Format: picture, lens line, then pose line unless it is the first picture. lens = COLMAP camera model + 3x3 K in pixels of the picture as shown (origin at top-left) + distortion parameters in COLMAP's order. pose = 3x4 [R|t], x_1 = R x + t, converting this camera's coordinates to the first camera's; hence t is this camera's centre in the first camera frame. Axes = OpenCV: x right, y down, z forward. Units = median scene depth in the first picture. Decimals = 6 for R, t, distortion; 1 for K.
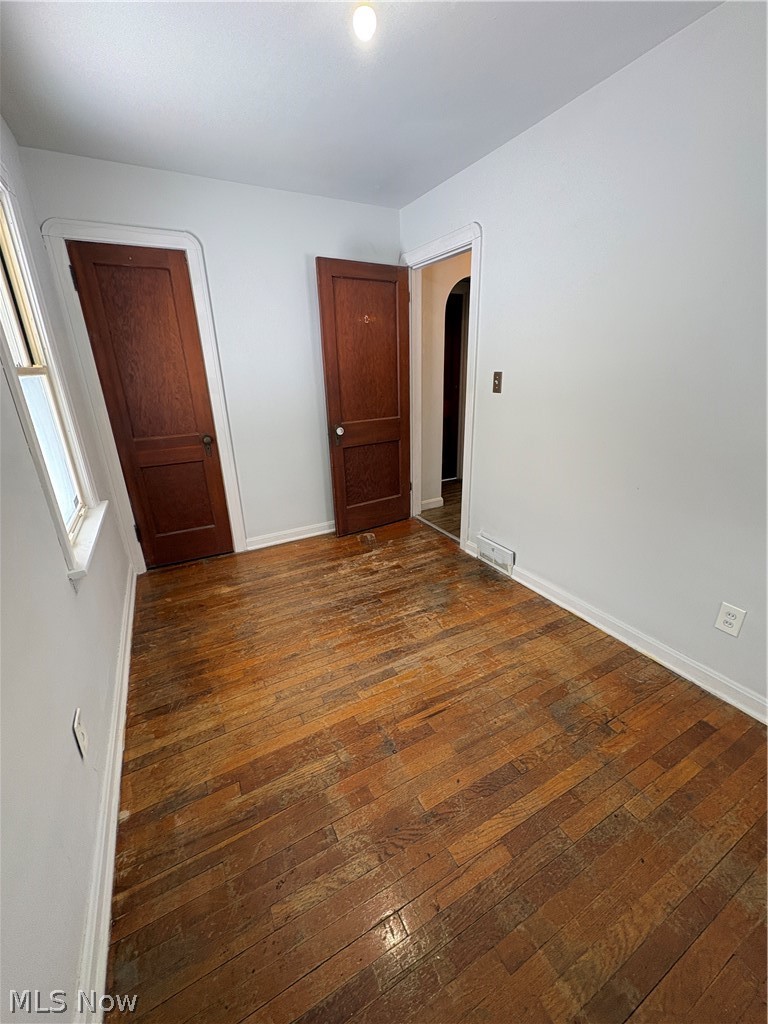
lens RADIAL K [[407.7, 0, 385.0], [0, 407.7, 512.6], [0, 0, 1]] dist [-0.000059, 0.000142]
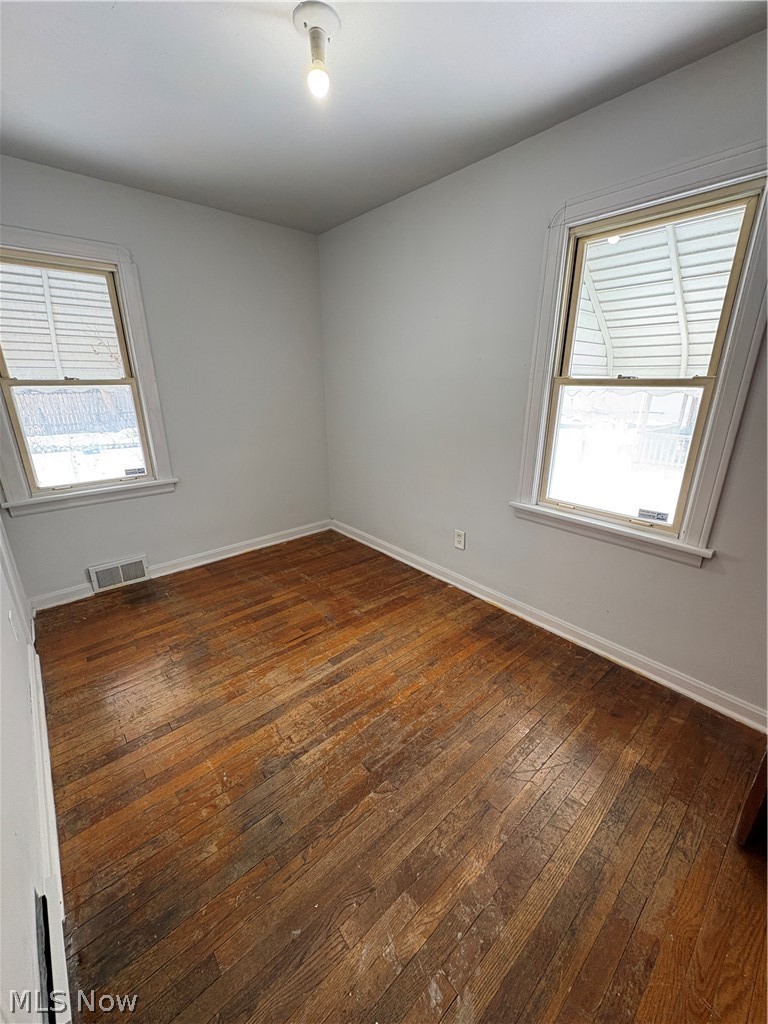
lens RADIAL K [[407.7, 0, 385.0], [0, 407.7, 512.6], [0, 0, 1]] dist [-0.000059, 0.000142]
pose [[-0.975579, 0.091071, -0.199881, 0.061748], [-0.052846, 0.785949, 0.616028, -0.583159], [0.213199, 0.611547, -0.761942, 1.557832]]
